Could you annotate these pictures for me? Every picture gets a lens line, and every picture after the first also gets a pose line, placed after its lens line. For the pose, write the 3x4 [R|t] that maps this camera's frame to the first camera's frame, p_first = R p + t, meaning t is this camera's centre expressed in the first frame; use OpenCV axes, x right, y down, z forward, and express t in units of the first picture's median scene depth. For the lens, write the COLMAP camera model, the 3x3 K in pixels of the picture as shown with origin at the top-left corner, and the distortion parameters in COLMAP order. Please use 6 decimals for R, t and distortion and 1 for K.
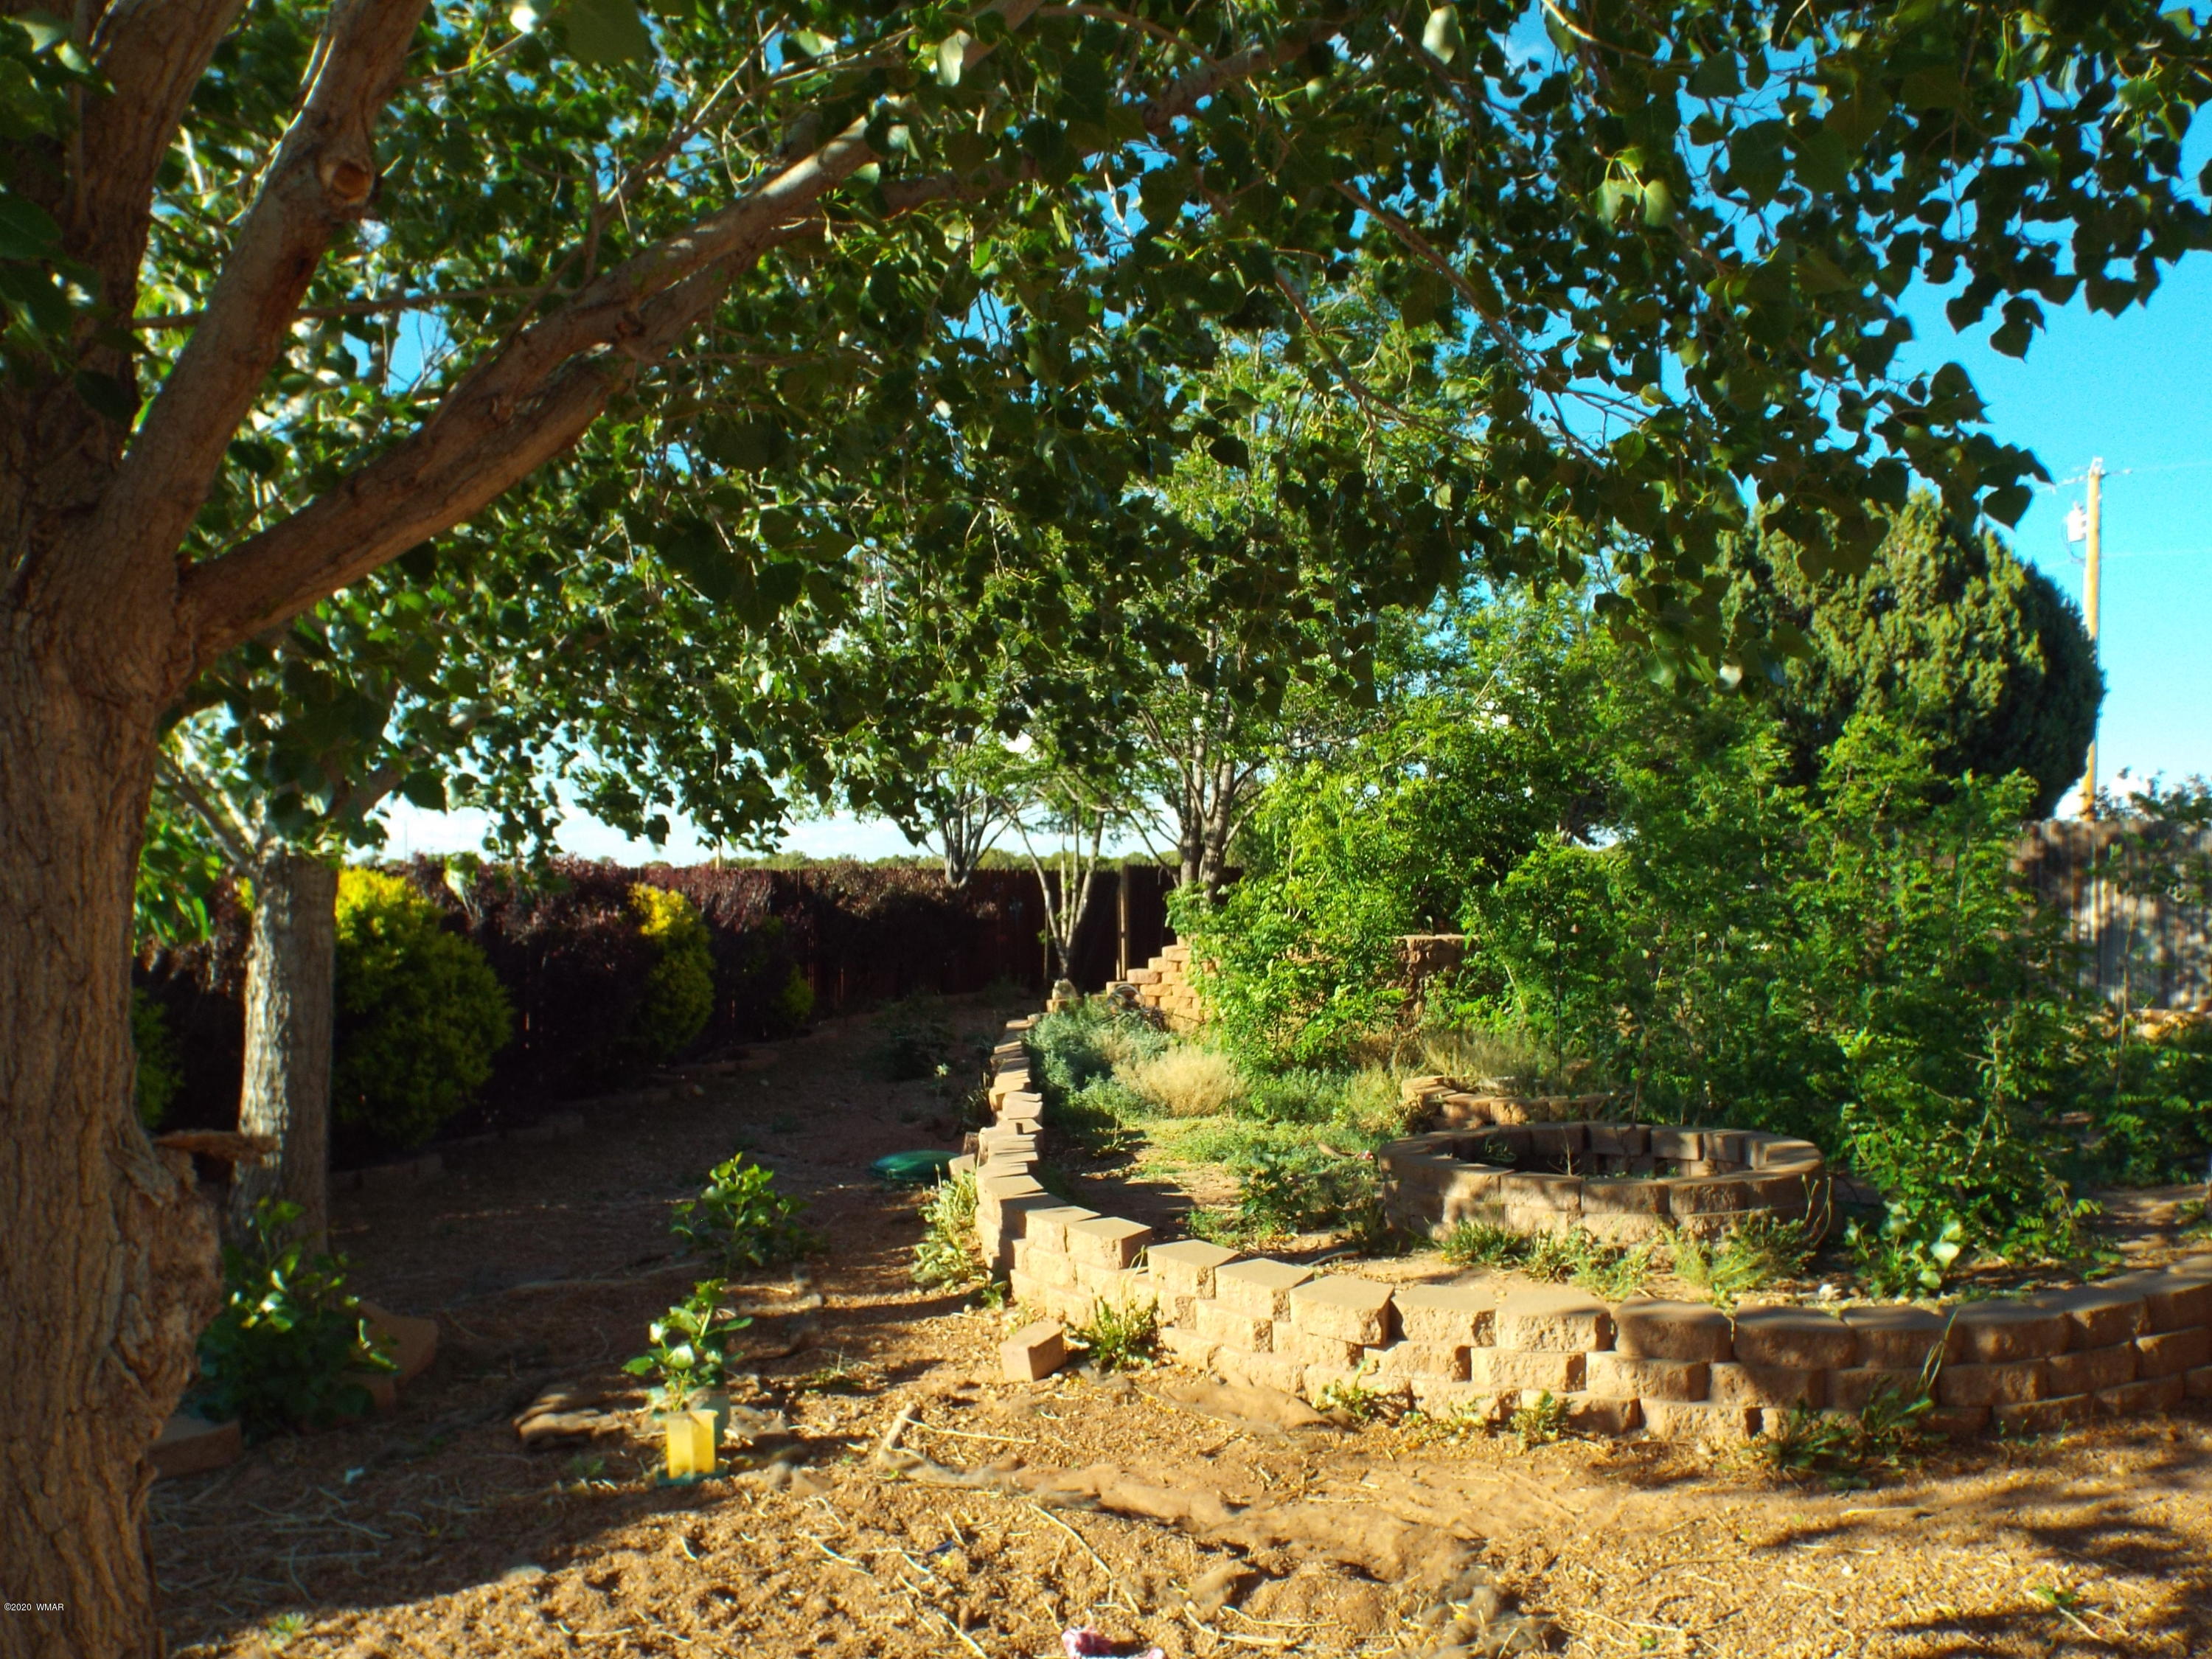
lens RADIAL K [[1552.6, 0, 1106.0], [0, 1552.6, 829.5], [0, 0, 1]] dist [-0.017290, -0.003511]
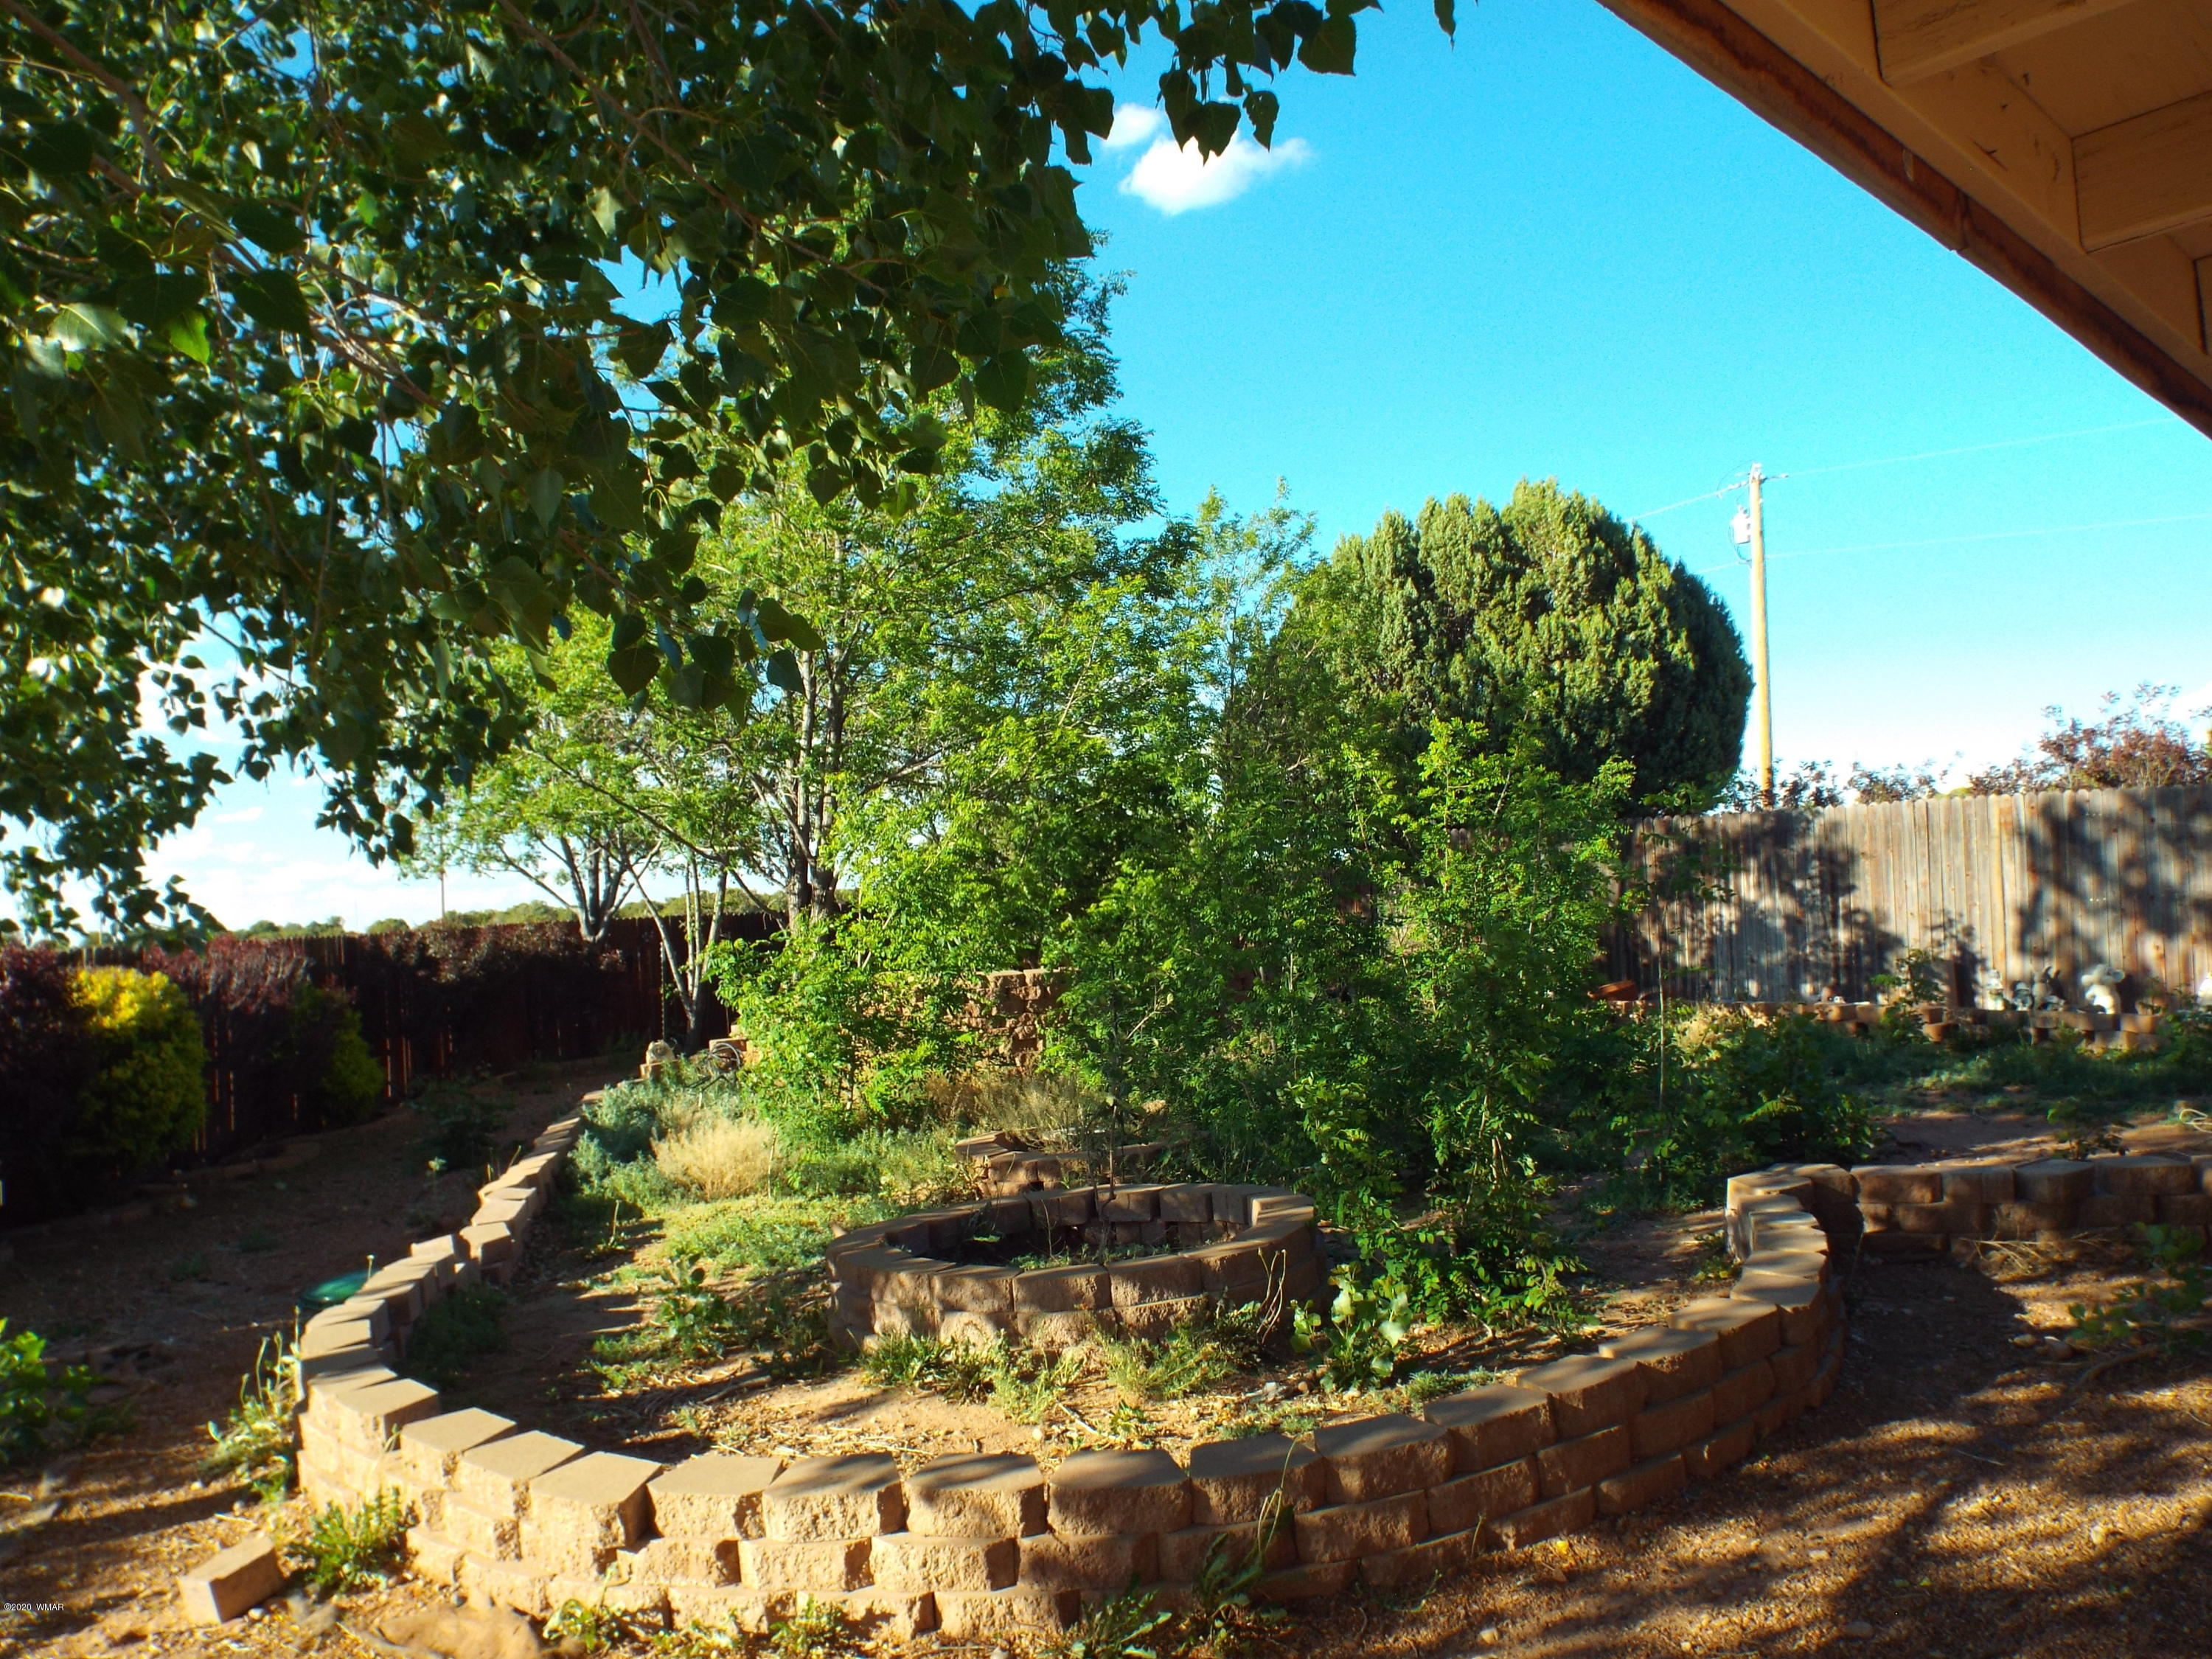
lens RADIAL K [[1546.4, 0, 1106.0], [0, 1546.4, 829.5], [0, 0, 1]] dist [0.003046, -0.023647]
pose [[0.988611, -0.047814, 0.142698, 0.103671], [0.050147, 0.998660, -0.012796, -0.002187], [-0.141895, 0.019806, 0.989684, 0.060264]]
